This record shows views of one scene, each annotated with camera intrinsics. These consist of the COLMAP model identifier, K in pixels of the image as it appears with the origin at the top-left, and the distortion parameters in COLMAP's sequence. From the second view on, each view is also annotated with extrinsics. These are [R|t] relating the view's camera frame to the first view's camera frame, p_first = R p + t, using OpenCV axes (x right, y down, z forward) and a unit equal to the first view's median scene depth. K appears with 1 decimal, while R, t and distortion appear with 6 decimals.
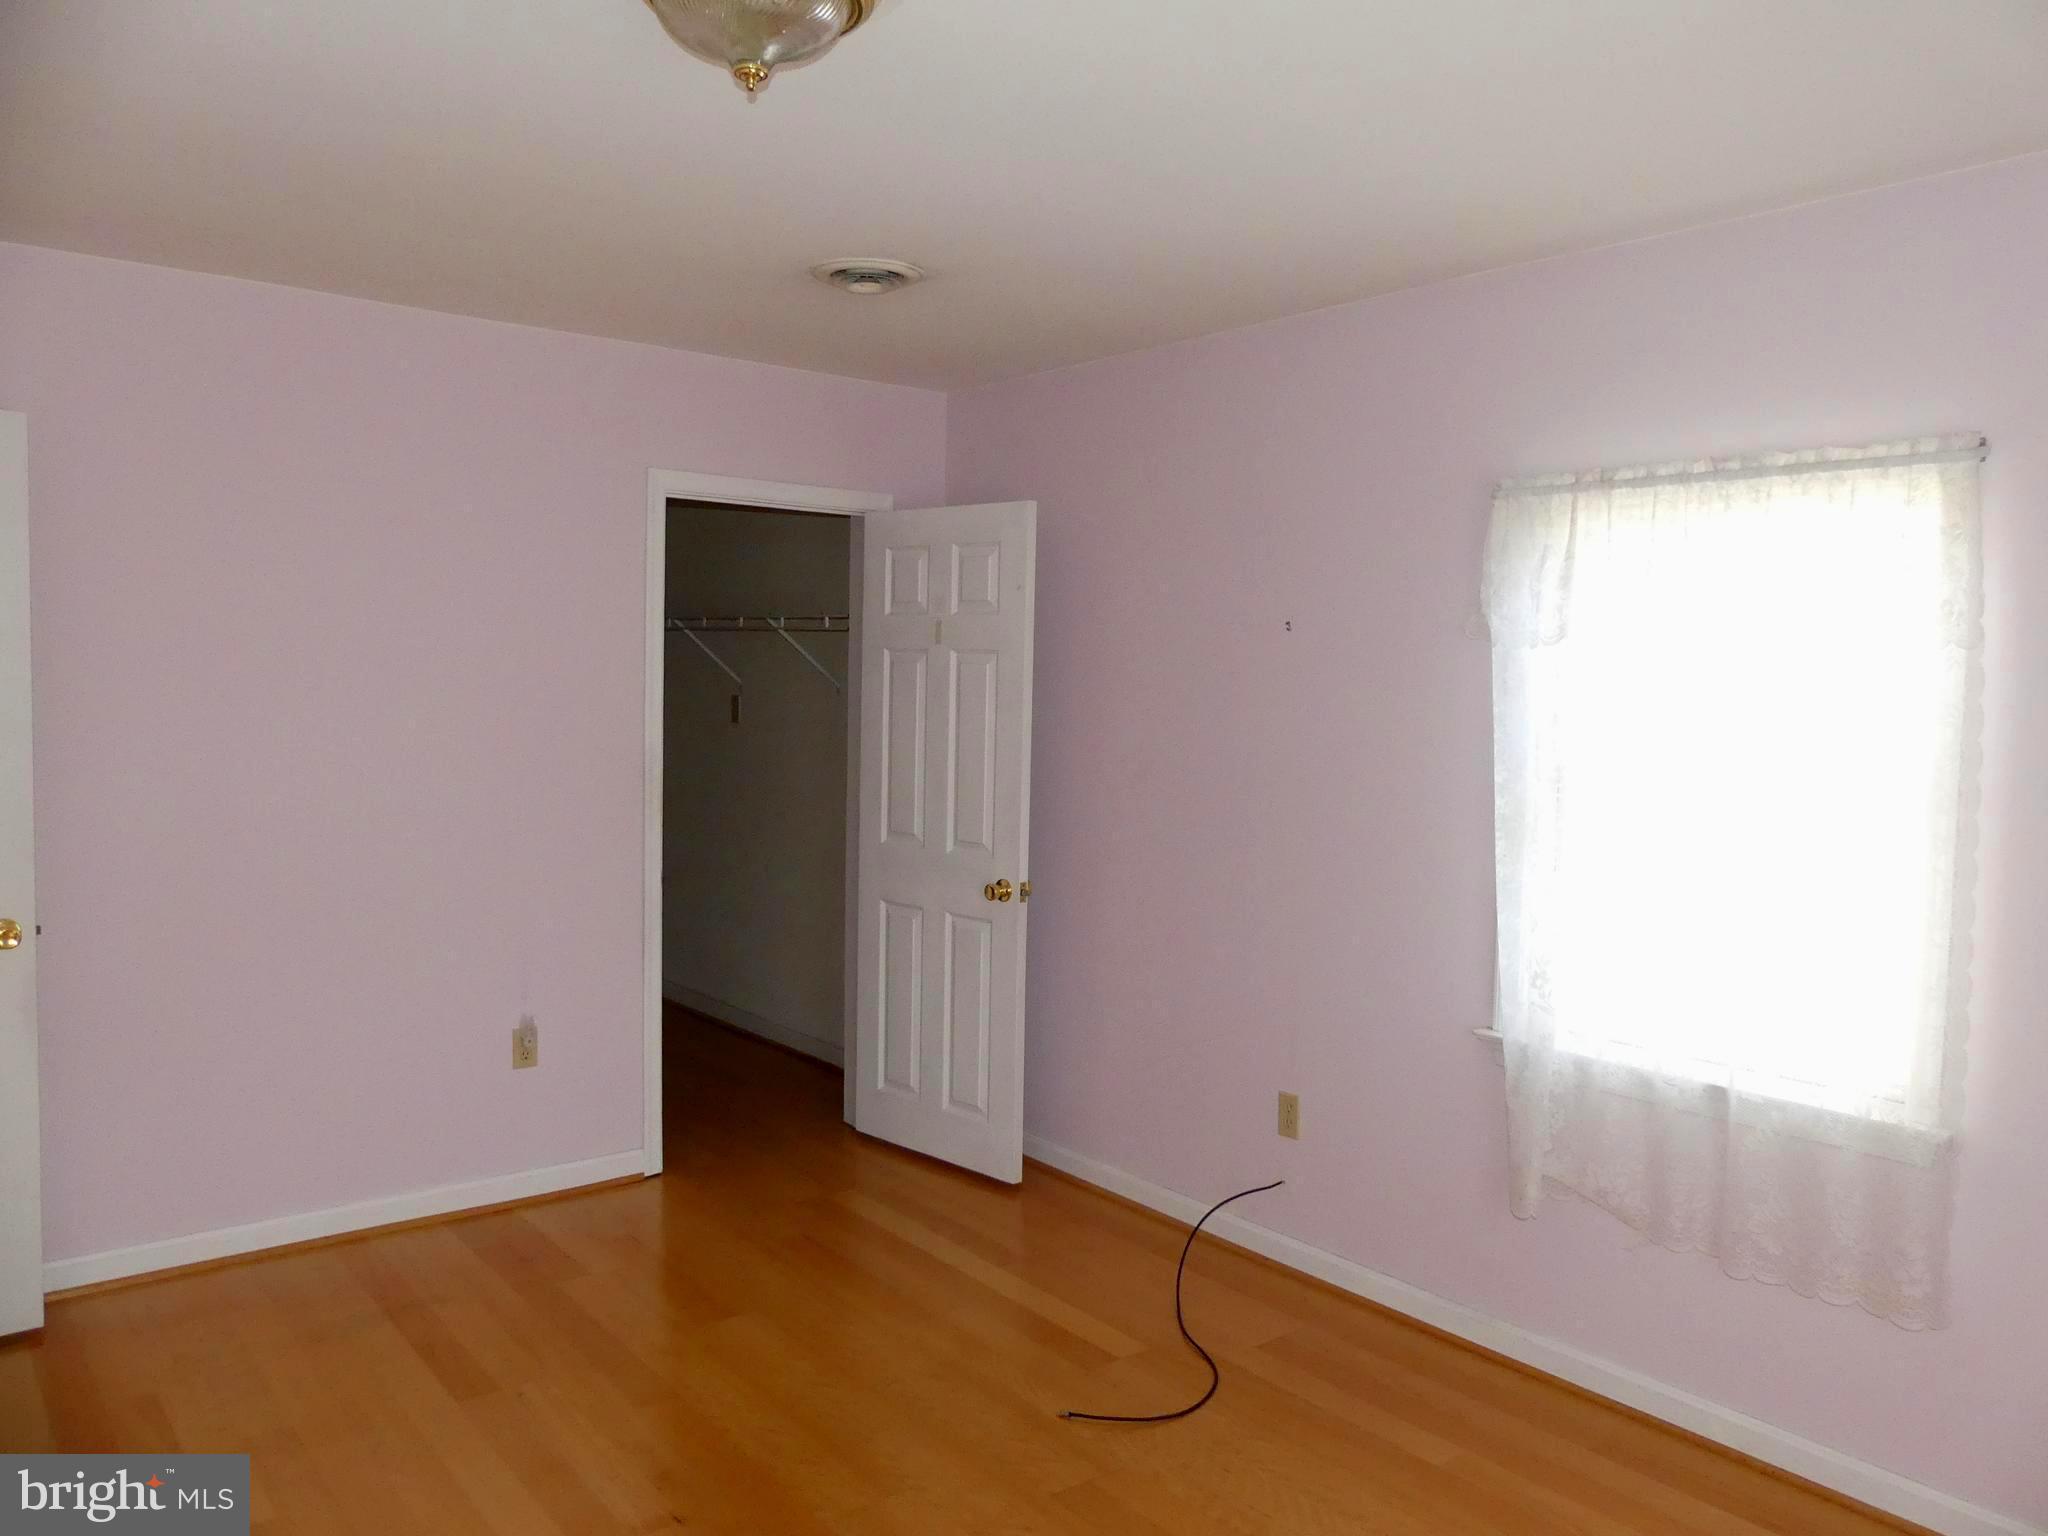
lens RADIAL K [[1539.5, 0, 1024.0], [0, 1539.5, 776.7], [0, 0, 1]] dist [-0.028703, -0.000361]
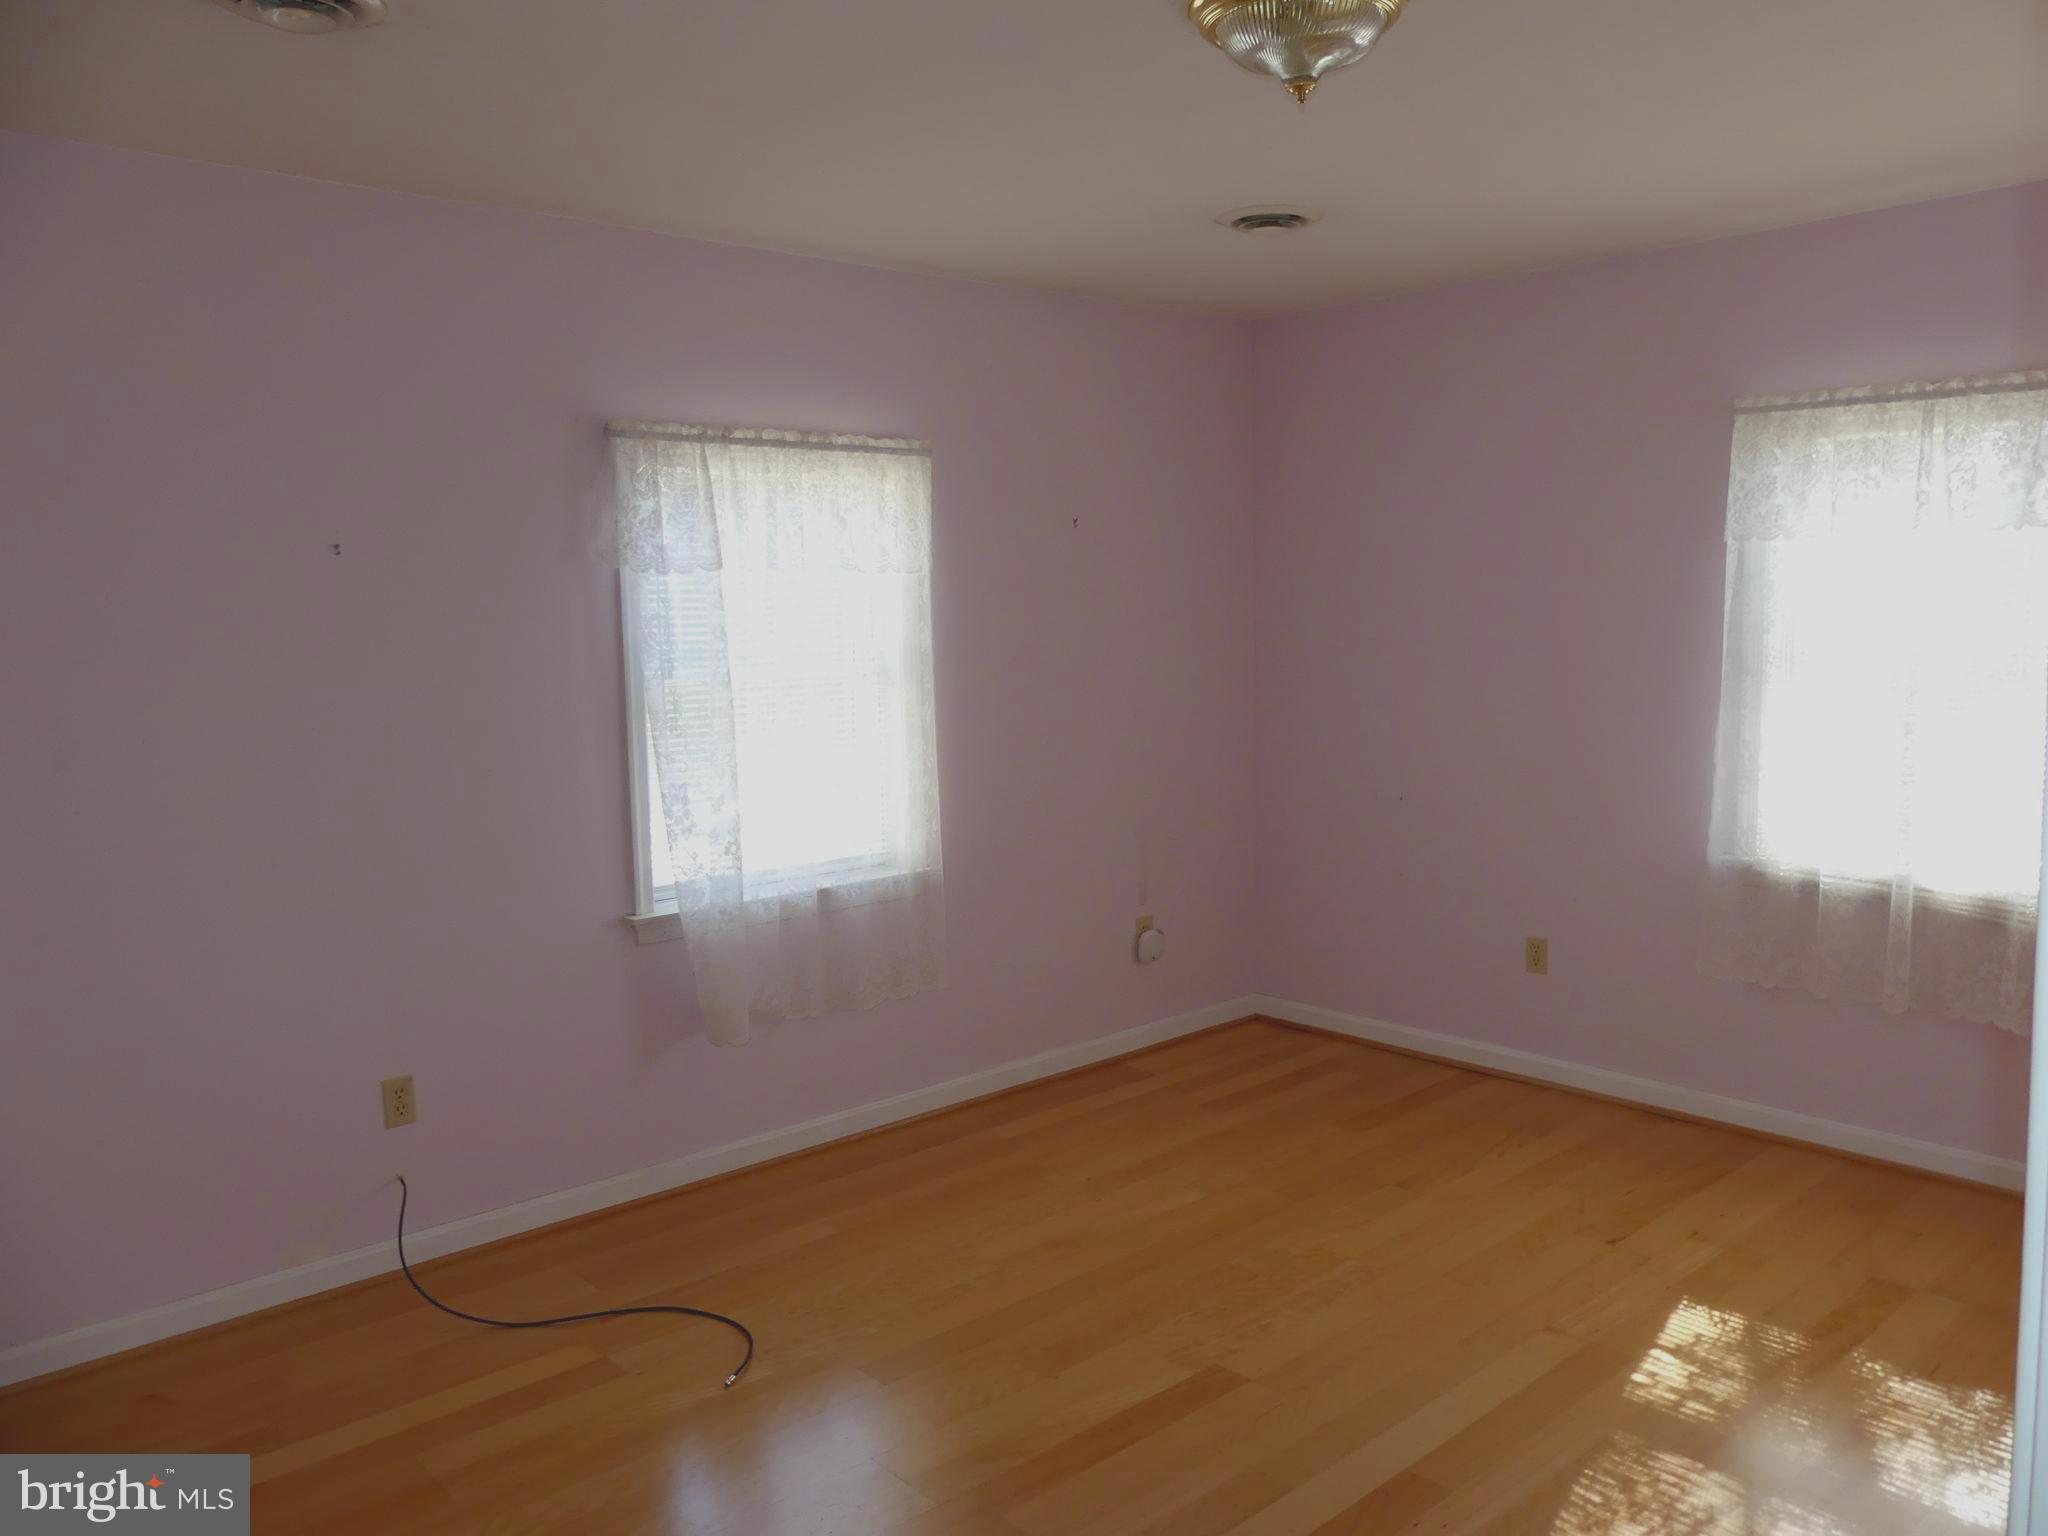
lens RADIAL K [[1539.5, 0, 1024.0], [0, 1539.5, 776.7], [0, 0, 1]] dist [-0.028703, -0.000361]
pose [[-0.076361, -0.117453, 0.990138, -0.908419], [0.097971, 0.987348, 0.124678, -0.053382], [-0.992255, 0.106526, -0.063888, 0.876659]]
